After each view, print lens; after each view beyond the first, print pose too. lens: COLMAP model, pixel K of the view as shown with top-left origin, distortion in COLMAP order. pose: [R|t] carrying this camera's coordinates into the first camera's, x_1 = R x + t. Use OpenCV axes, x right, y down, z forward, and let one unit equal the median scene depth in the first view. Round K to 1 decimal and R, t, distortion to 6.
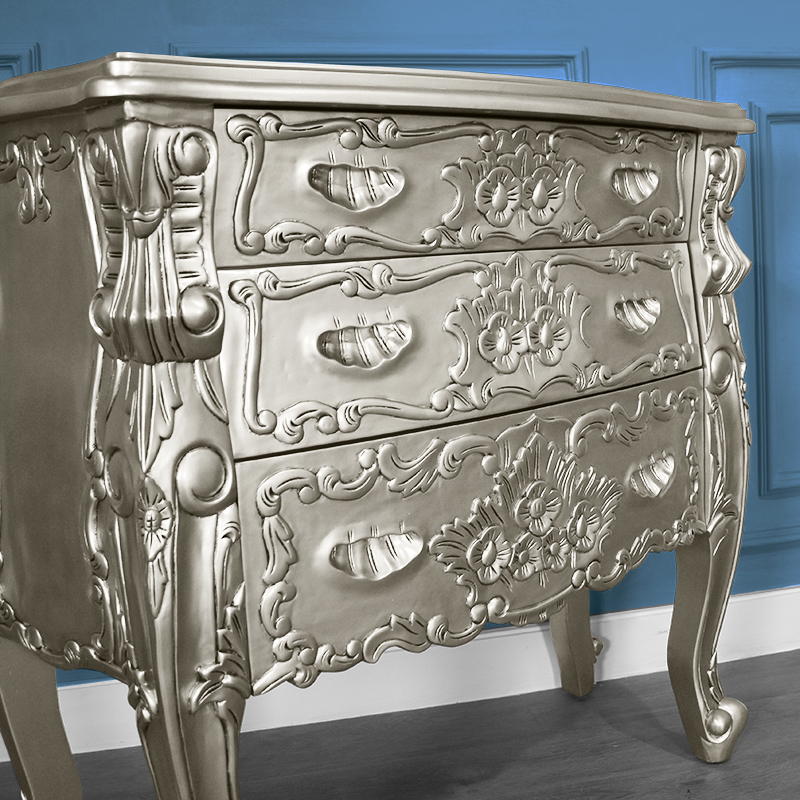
lens RADIAL K [[1125.6, 0, 566.1], [0, 1125.6, 329.9], [0, 0, 1]] dist [-0.062009, -0.054880]
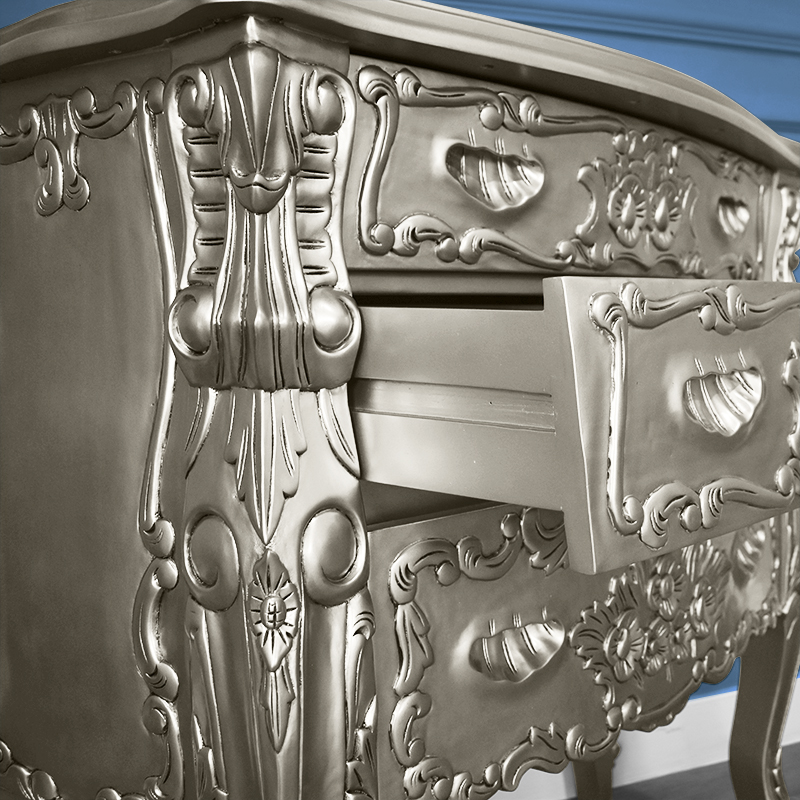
lens RADIAL K [[1050.5, 0, 553.7], [0, 1050.5, 396.8], [0, 0, 1]] dist [-0.092974, 0.015264]
pose [[0.986882, -0.006181, 0.161325, -0.264923], [0.013766, 0.998849, -0.045943, 0.059391], [-0.160855, 0.047561, 0.985831, 0.277535]]
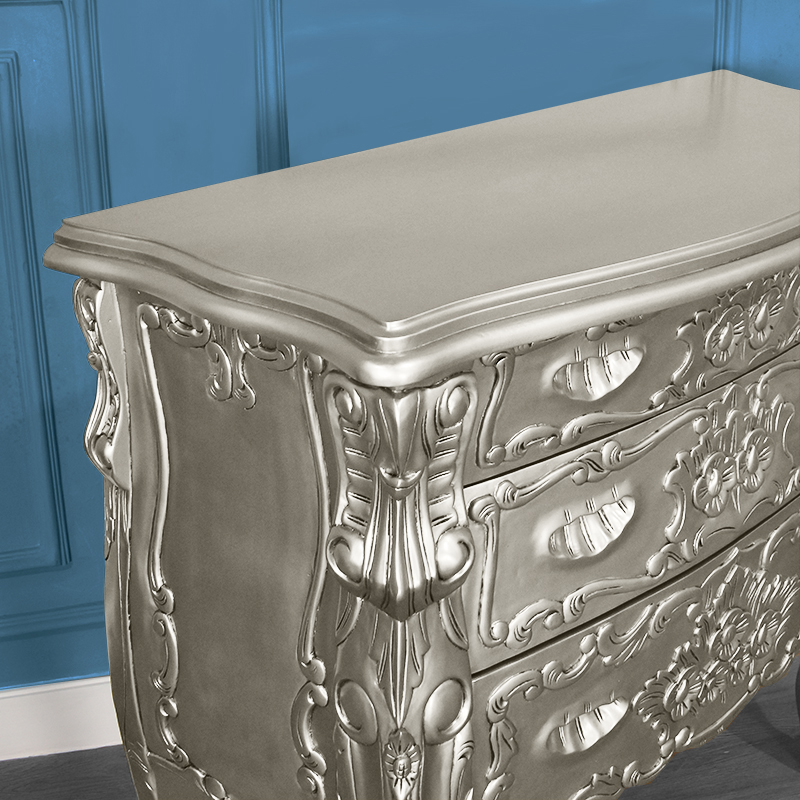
lens RADIAL K [[1369.7, 0, 510.3], [0, 1369.7, 223.9], [0, 0, 1]] dist [-0.090013, 0.000205]
pose [[0.998743, 0.041672, 0.027839, -0.289894], [-0.046911, 0.972824, 0.226746, -0.485183], [-0.017633, -0.227767, 0.973556, -0.026711]]
